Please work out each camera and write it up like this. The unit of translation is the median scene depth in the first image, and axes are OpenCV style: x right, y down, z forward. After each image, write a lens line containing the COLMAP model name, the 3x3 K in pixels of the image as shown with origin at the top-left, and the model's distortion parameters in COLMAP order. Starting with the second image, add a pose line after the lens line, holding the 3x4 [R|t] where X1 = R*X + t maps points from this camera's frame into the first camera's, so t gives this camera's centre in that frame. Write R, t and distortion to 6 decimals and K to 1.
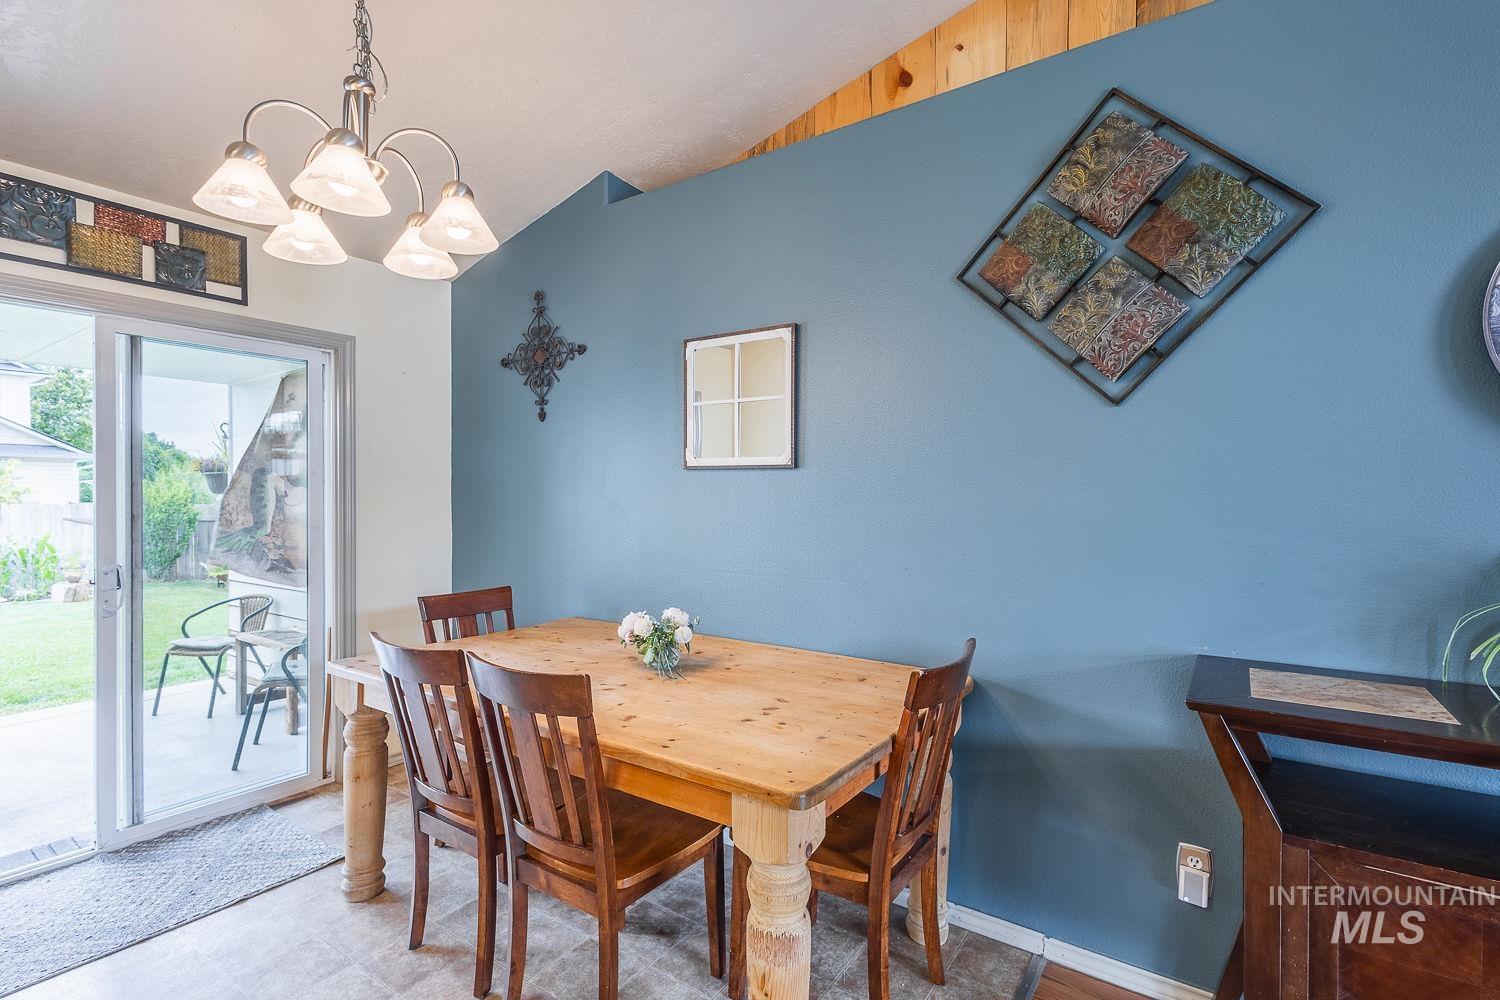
lens RADIAL K [[695.5, 0, 744.8], [0, 695.5, 502.2], [0, 0, 1]] dist [0.003618, -0.002551]
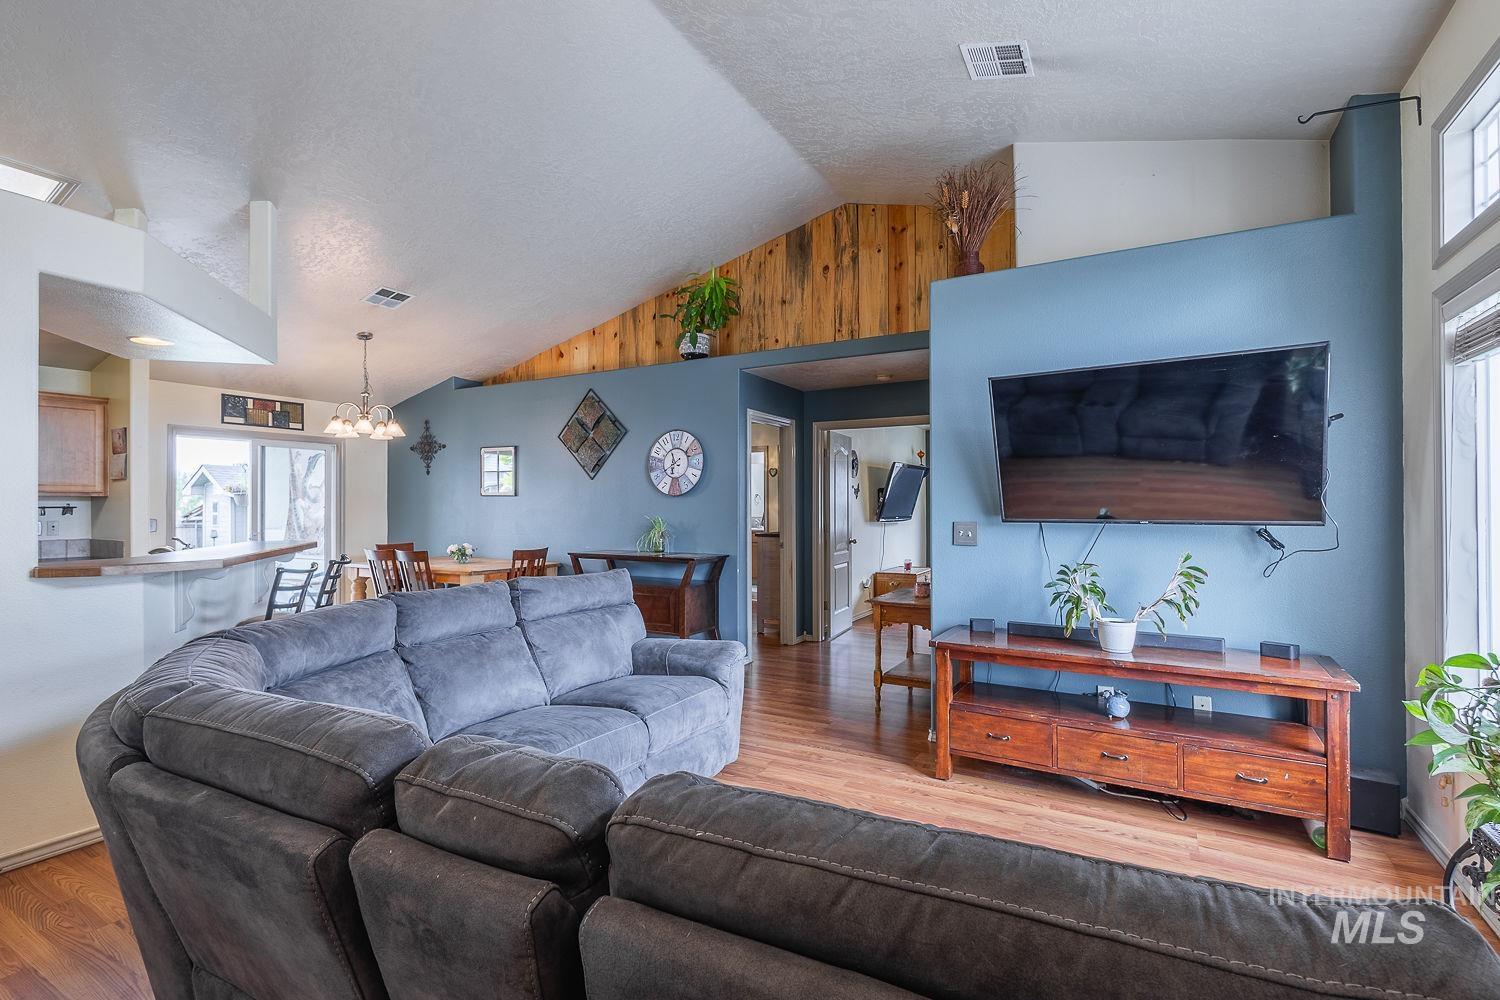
lens RADIAL K [[695.5, 0, 747.0], [0, 695.5, 491.8], [0, 0, 1]] dist [0.003618, -0.002551]
pose [[0.995640, -0.003890, 0.093194, 0.706799], [0.005724, 0.999795, -0.019423, -0.004978], [-0.093099, 0.019872, 0.995458, -1.814039]]
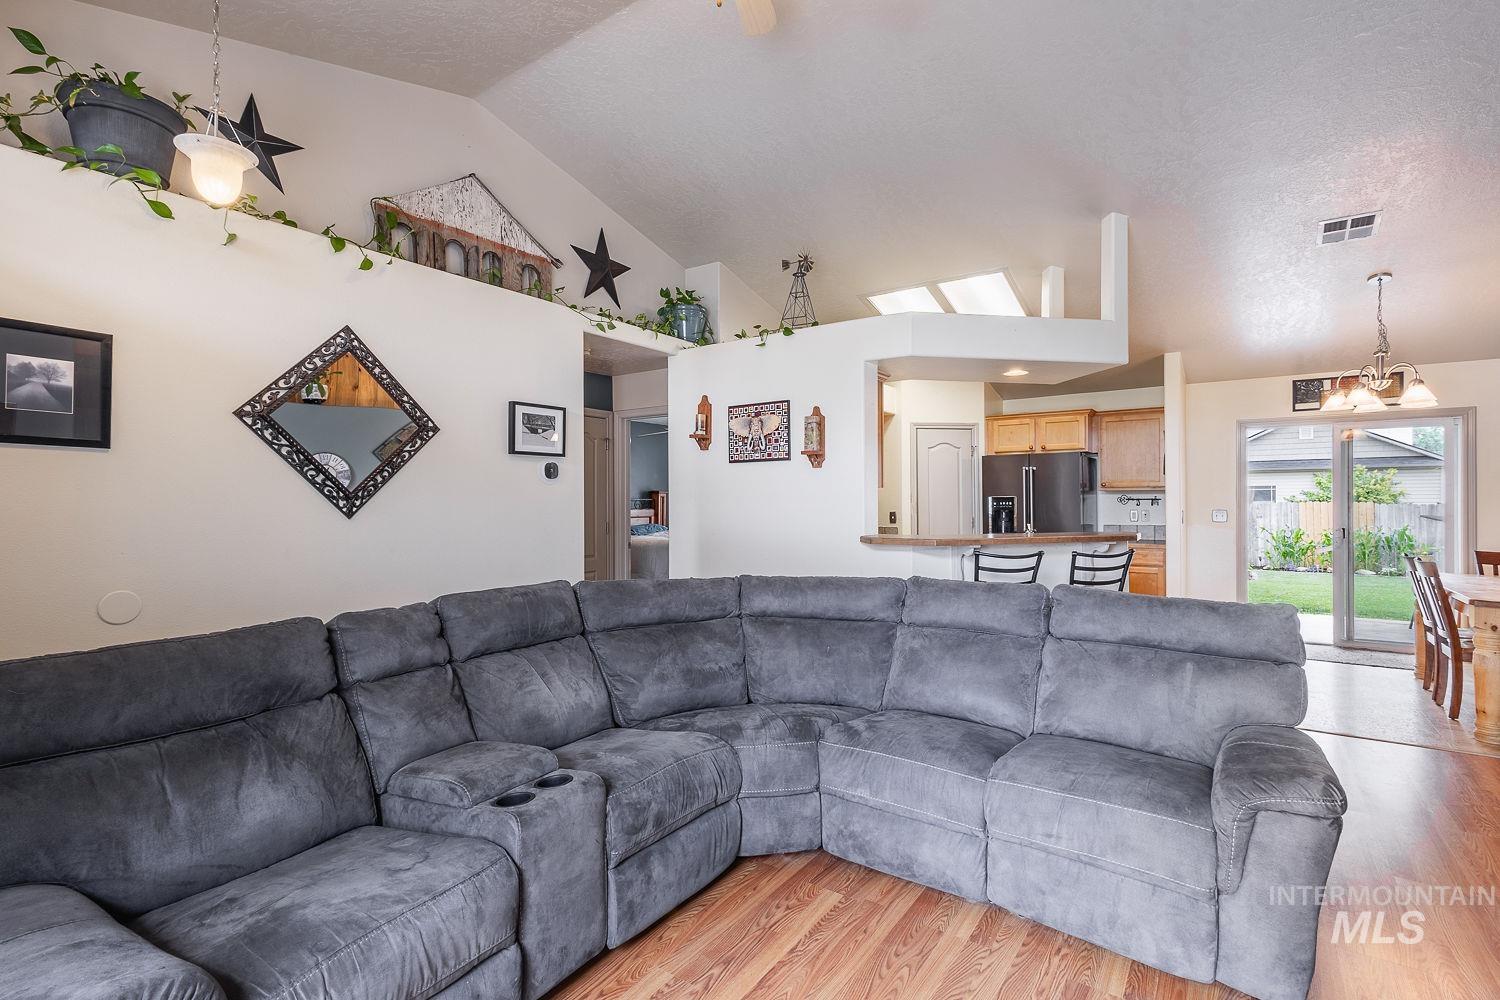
lens RADIAL K [[695.5, 0, 741.4], [0, 695.5, 502.6], [0, 0, 1]] dist [0.003618, -0.002551]
pose [[-0.020568, -0.006263, -0.999769, 1.524159], [0.004467, 0.999970, -0.006356, 0.013095], [0.999778, -0.004597, -0.020540, -1.006745]]
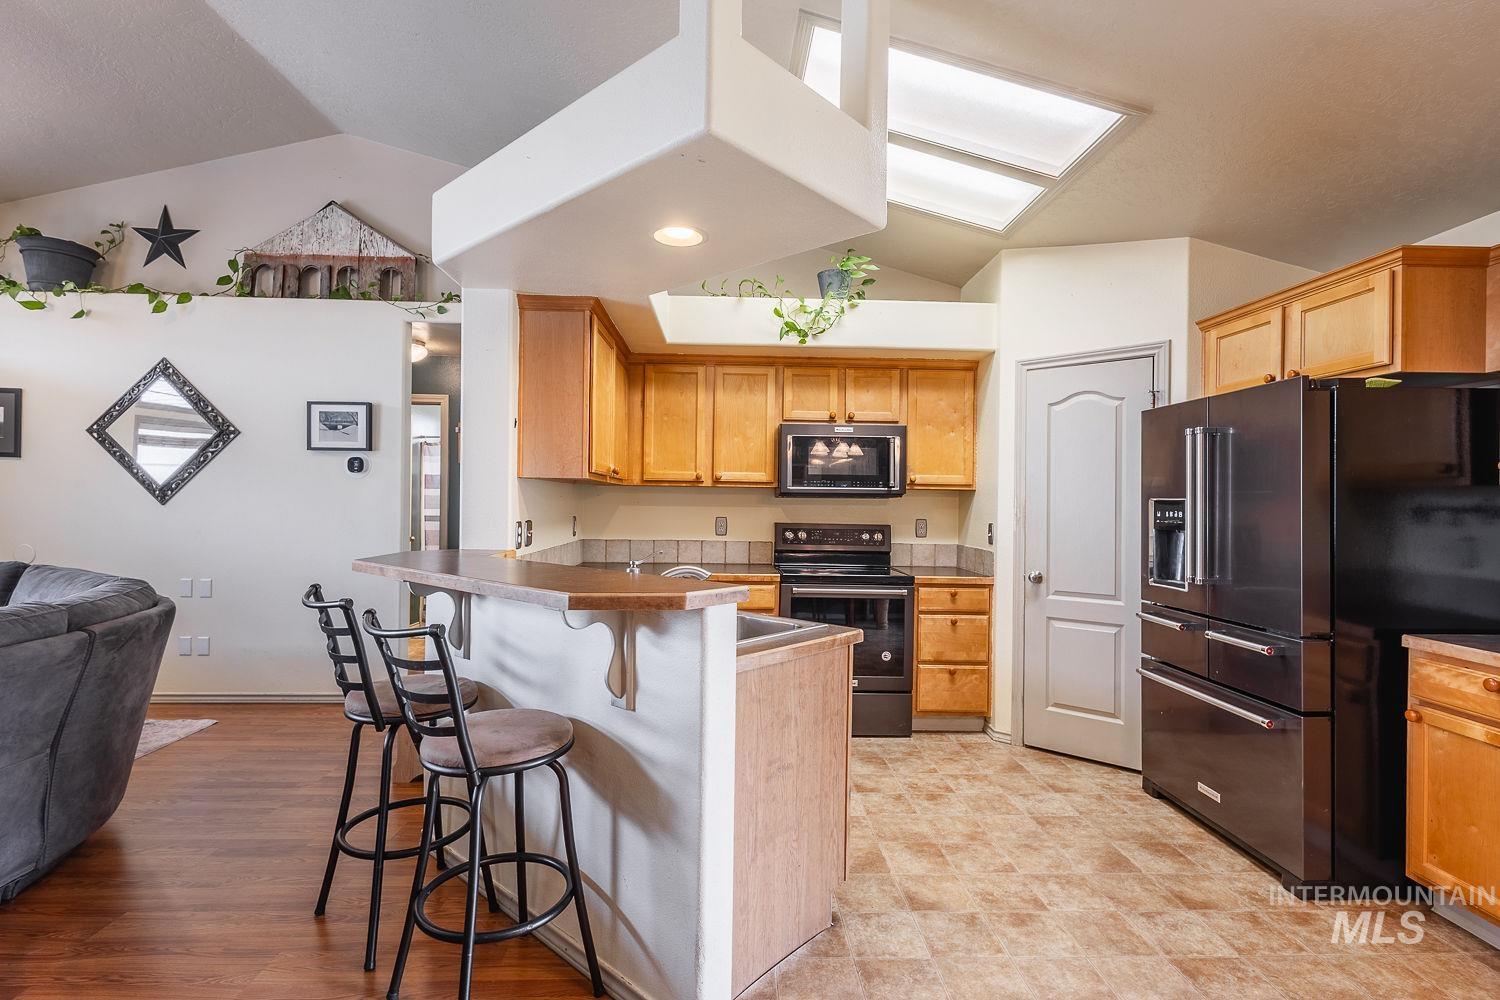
lens RADIAL K [[695.5, 0, 752.9], [0, 695.5, 501.5], [0, 0, 1]] dist [0.003618, -0.002551]
pose [[-0.800843, -0.017971, -0.598604, 0.101144], [-0.020253, 0.999791, -0.002920, -0.001156], [0.598532, 0.009785, -0.801039, 0.470867]]
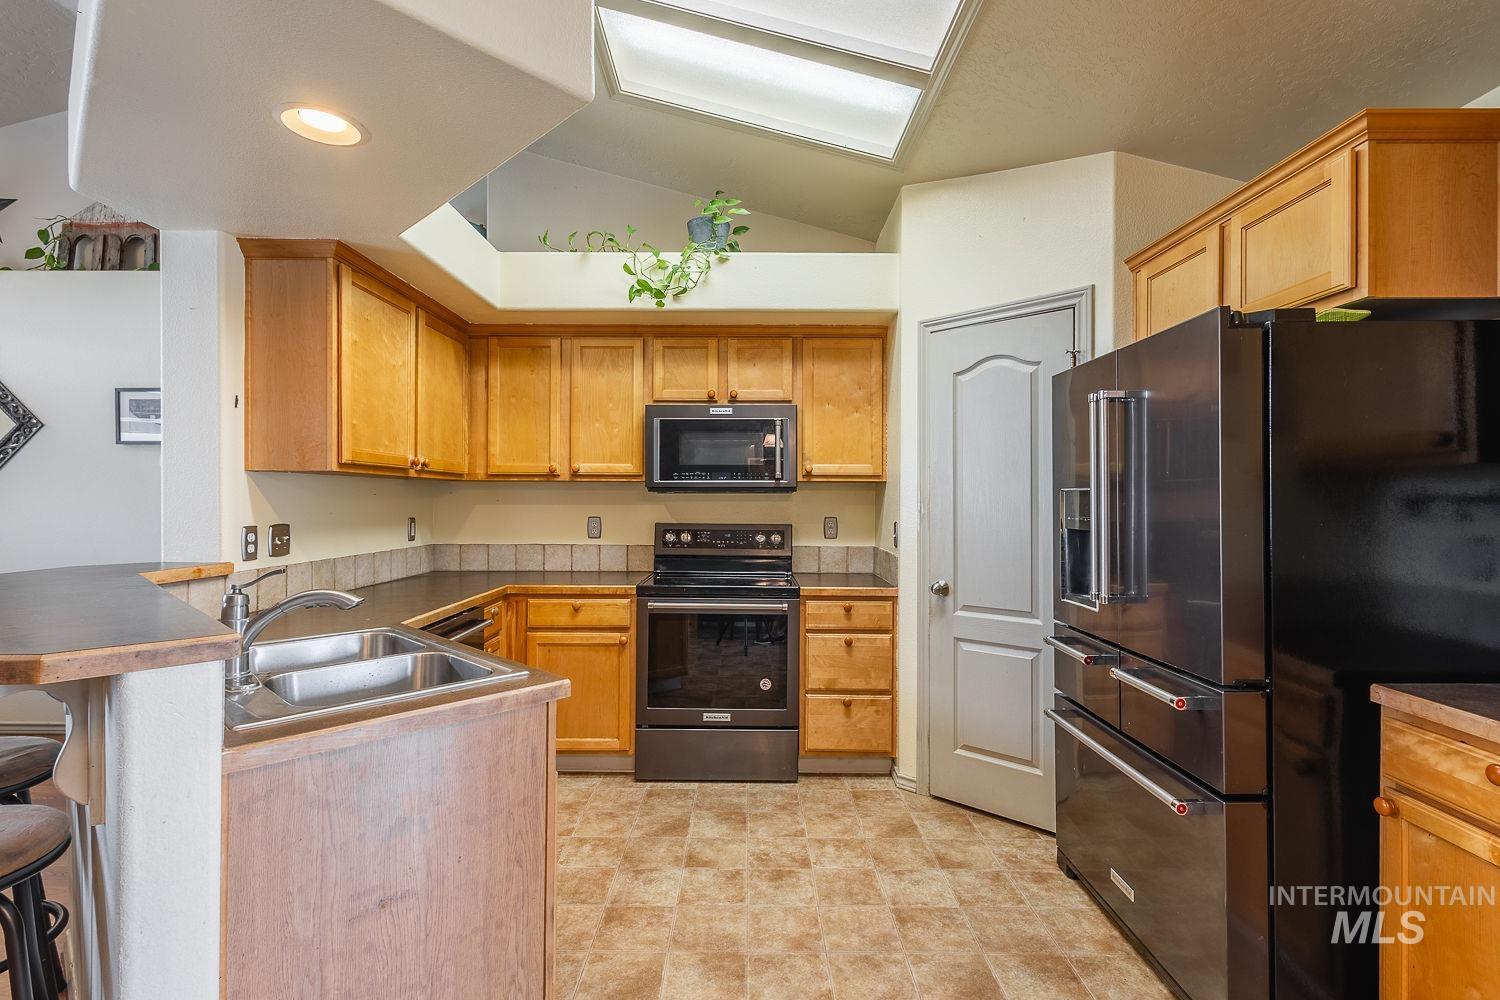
lens RADIAL K [[695.5, 0, 756.5], [0, 695.5, 500.4], [0, 0, 1]] dist [0.003618, -0.002551]
pose [[-0.821142, -0.008208, -0.570665, -0.318610], [-0.010060, 0.999949, 0.000093, -0.004151], [0.570636, 0.005817, -0.821183, 0.446938]]
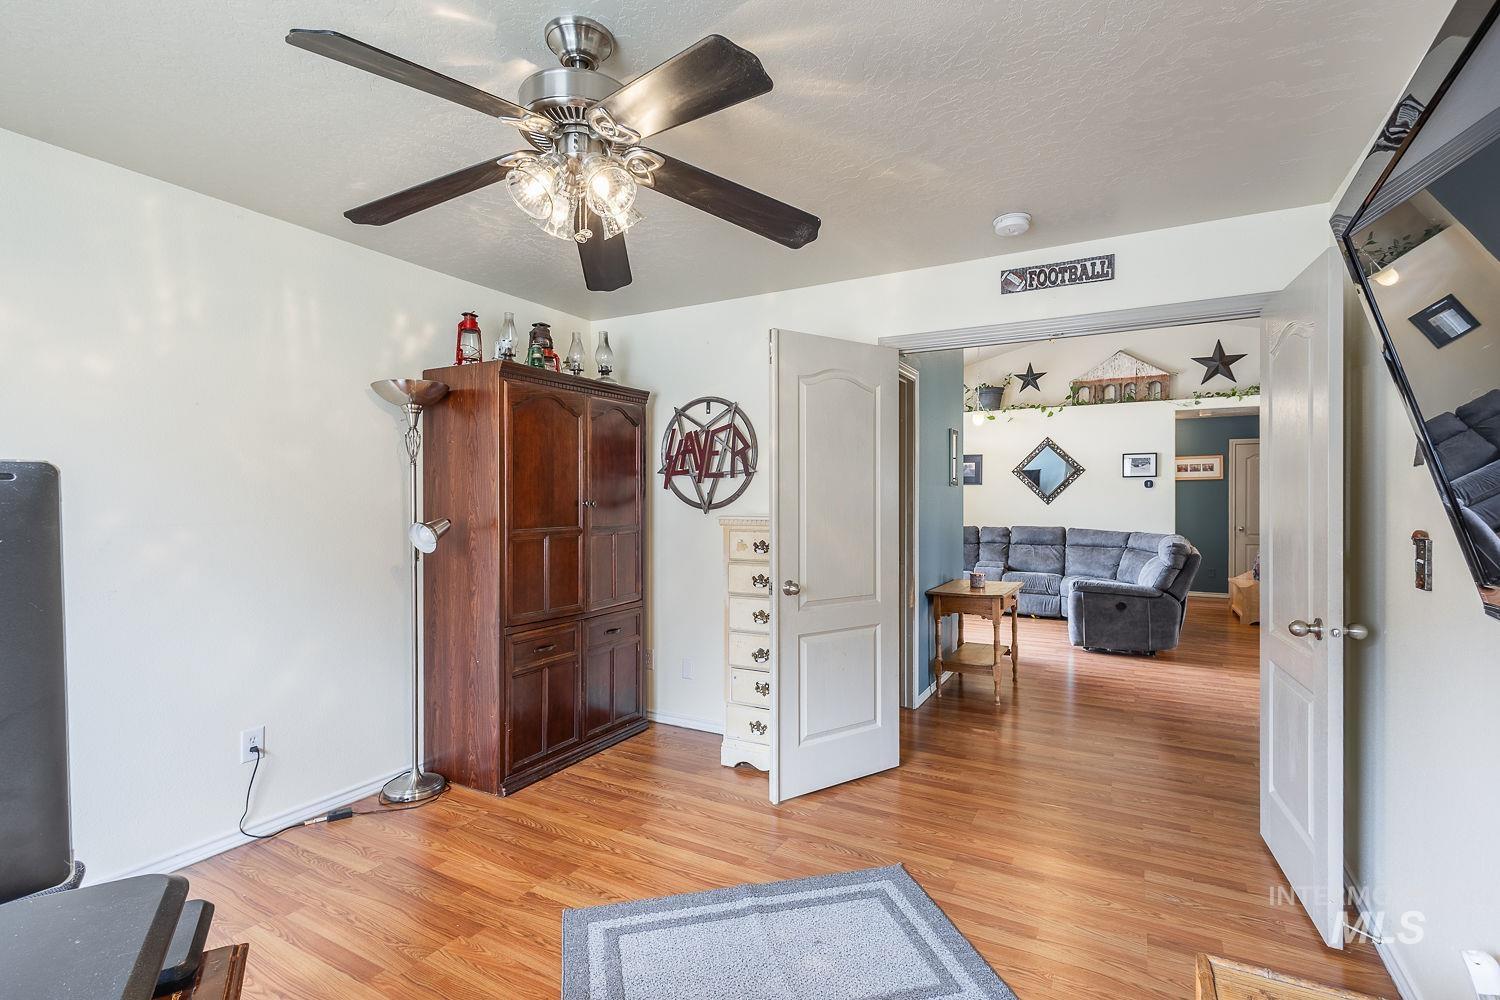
lens RADIAL K [[695.5, 0, 748.6], [0, 695.5, 502.7], [0, 0, 1]] dist [0.003618, -0.002551]
pose [[-0.996900, -0.007400, -0.078326, 2.105053], [-0.007412, 0.999973, -0.000138, 0.031314], [0.078325, 0.000443, -0.996928, 1.785188]]
